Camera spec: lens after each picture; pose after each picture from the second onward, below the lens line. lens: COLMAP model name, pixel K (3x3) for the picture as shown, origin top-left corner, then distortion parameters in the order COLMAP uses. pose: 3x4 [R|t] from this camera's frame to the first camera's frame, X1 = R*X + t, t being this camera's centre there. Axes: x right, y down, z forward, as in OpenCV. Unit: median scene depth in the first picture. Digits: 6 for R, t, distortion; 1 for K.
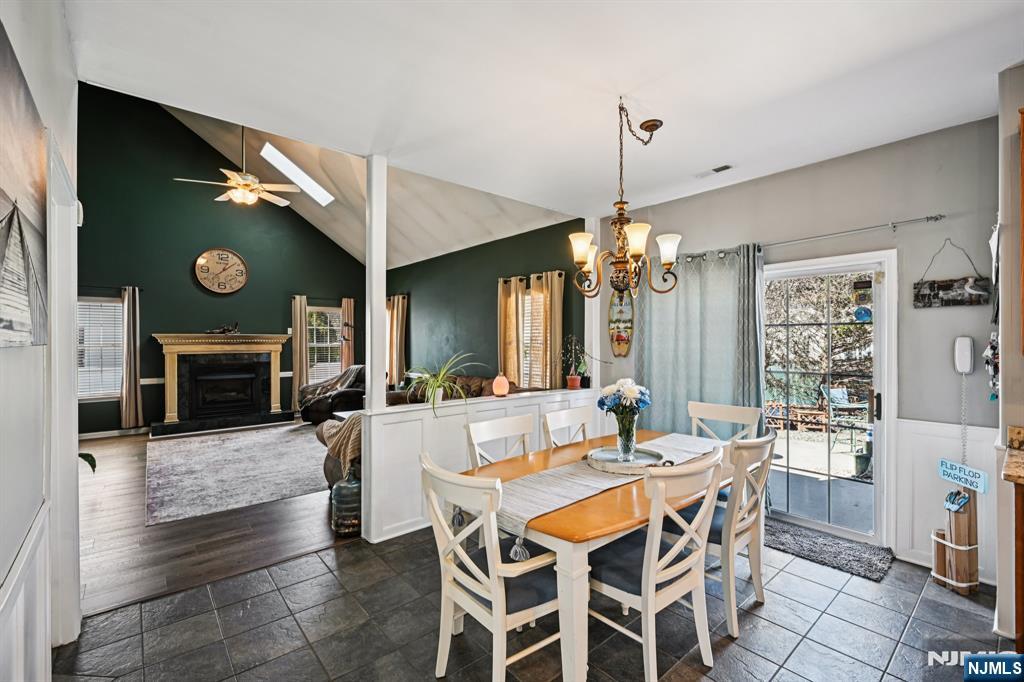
lens RADIAL K [[442.5, 0, 510.3], [0, 442.5, 339.1], [0, 0, 1]] dist [-0.000265, -0.000368]
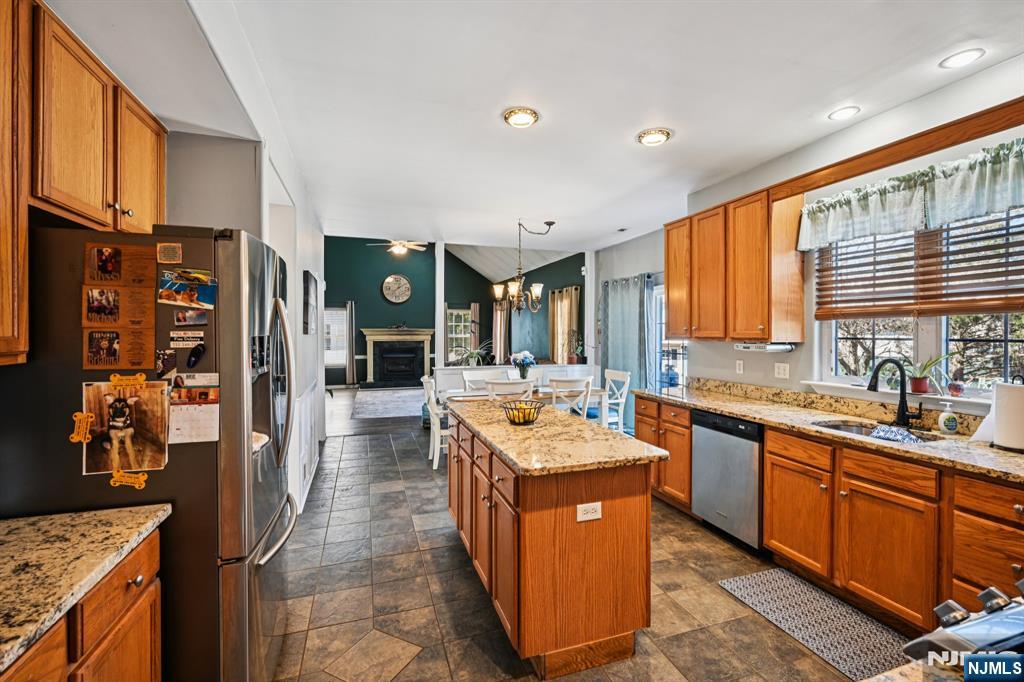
lens RADIAL K [[444.7, 0, 512.8], [0, 444.7, 338.6], [0, 0, 1]] dist [-0.002730, -0.000190]
pose [[0.928119, 0.006005, -0.372236, 0.360423], [-0.000519, 0.999890, 0.014835, -0.000091], [0.372284, -0.013575, 0.928020, -0.357112]]
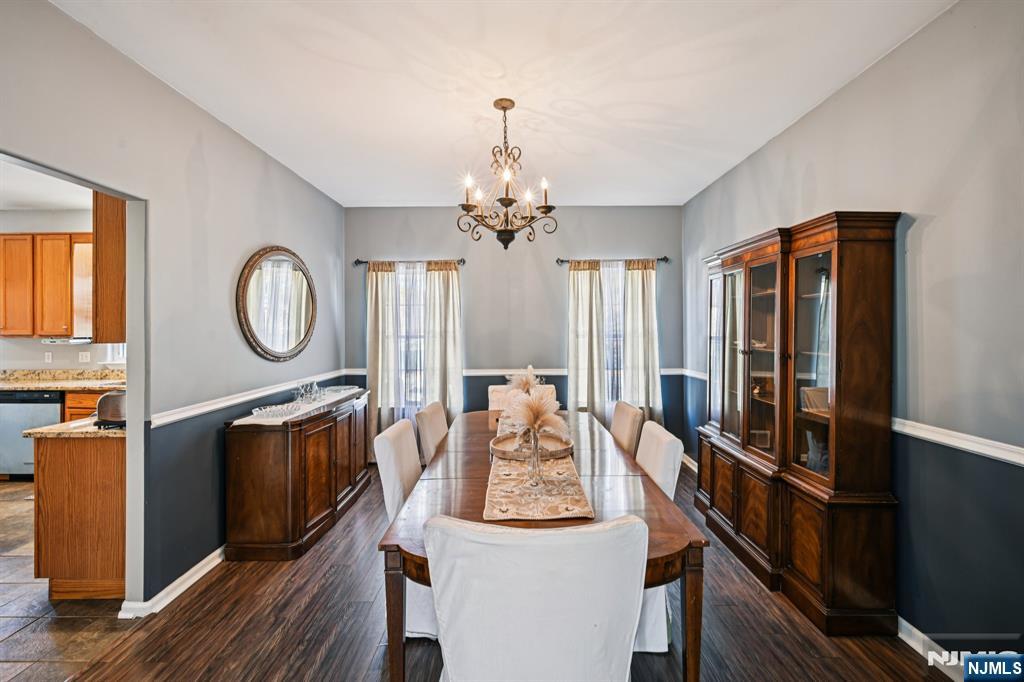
lens RADIAL K [[452.2, 0, 513.3], [0, 452.2, 322.1], [0, 0, 1]] dist [-0.001302, -0.000202]
pose [[0.649567, 0.006303, 0.760278, 0.349580], [0.004368, 0.999918, -0.012022, -0.001742], [-0.760292, 0.011130, 0.649486, -0.781173]]
